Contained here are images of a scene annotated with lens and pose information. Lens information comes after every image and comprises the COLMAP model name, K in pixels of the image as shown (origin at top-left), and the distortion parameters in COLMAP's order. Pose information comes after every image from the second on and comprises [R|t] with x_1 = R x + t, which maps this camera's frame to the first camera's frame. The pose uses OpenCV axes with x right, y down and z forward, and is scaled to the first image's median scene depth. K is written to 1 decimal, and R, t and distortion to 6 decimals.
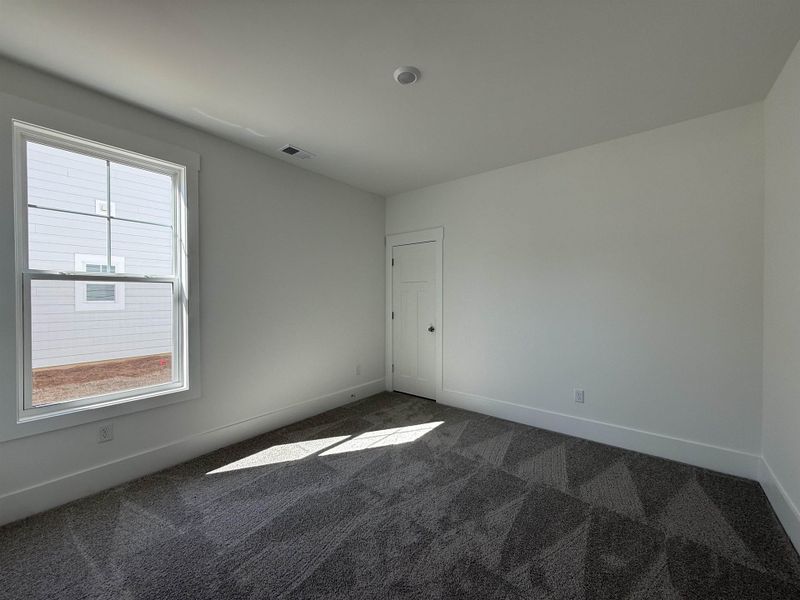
lens RADIAL K [[319.5, 0, 396.6], [0, 319.5, 299.5], [0, 0, 1]] dist [-0.000100, 0.000512]
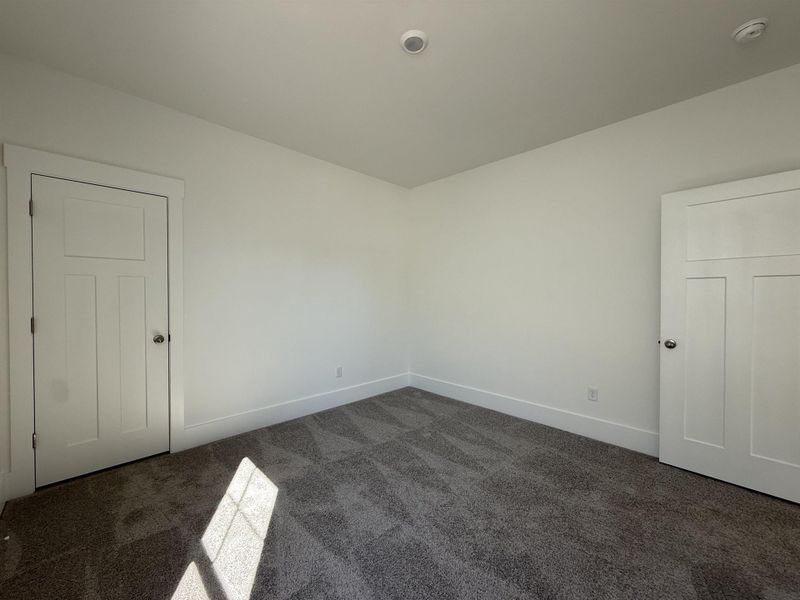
lens RADIAL K [[319.5, 0, 397.2], [0, 319.5, 298.7], [0, 0, 1]] dist [-0.000100, 0.000512]
pose [[0.114323, -0.004359, 0.993434, -0.601595], [0.011585, 0.999928, 0.003054, 0.025395], [-0.993376, 0.011159, 0.114366, 0.641440]]
